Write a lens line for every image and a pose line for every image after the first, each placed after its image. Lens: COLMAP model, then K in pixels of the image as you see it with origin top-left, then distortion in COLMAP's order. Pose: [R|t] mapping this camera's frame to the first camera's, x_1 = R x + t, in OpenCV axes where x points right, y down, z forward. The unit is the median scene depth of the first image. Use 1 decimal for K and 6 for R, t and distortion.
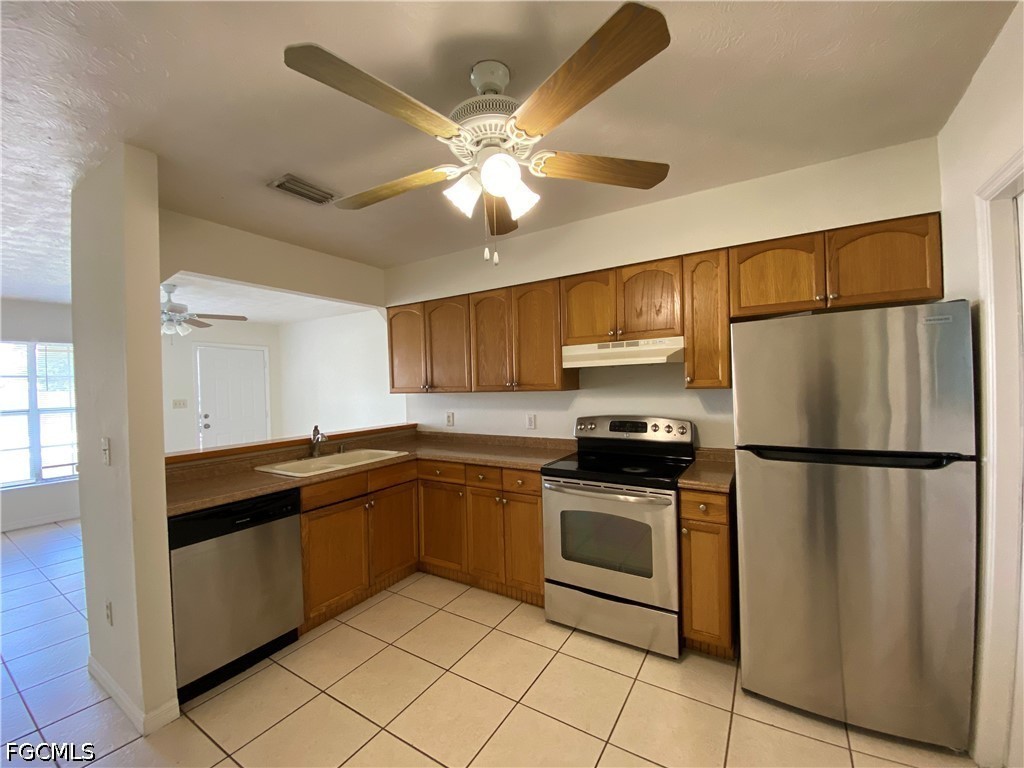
lens RADIAL K [[414.1, 0, 517.3], [0, 414.1, 386.7], [0, 0, 1]] dist [-0.009507, -0.001466]
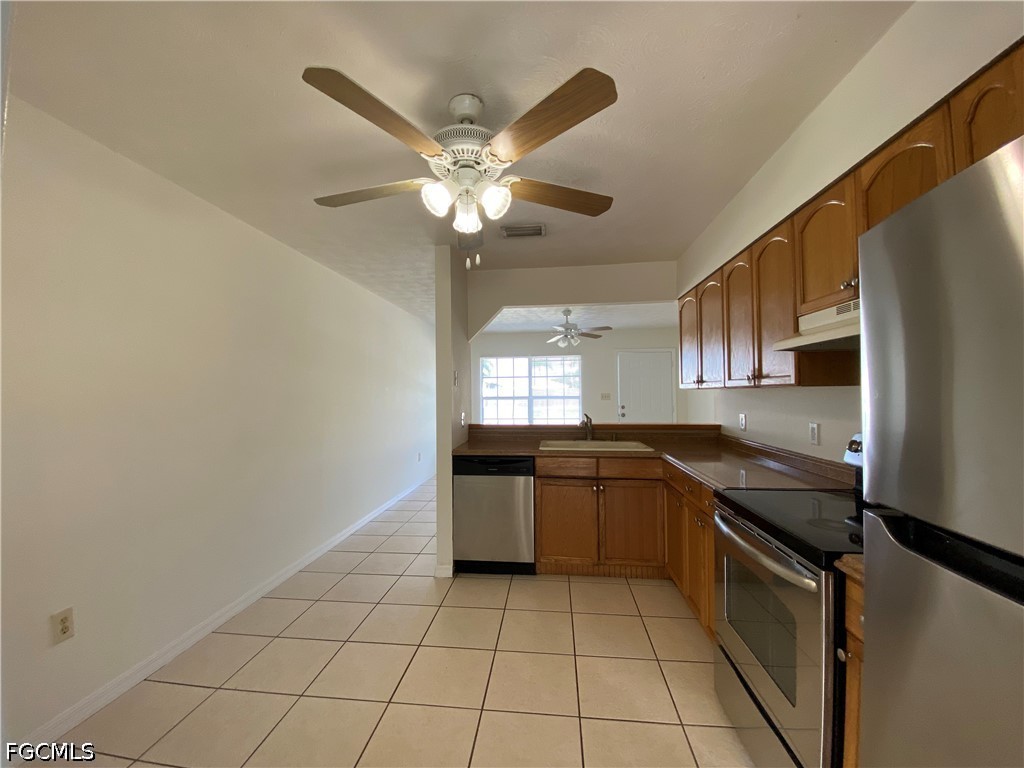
lens RADIAL K [[414.1, 0, 514.2], [0, 414.1, 384.3], [0, 0, 1]] dist [-0.009507, -0.001466]
pose [[0.441285, 0.006686, -0.897342, 0.506831], [-0.013564, 0.999908, 0.000779, 0.010508], [0.897264, 0.011828, 0.441335, 0.299520]]
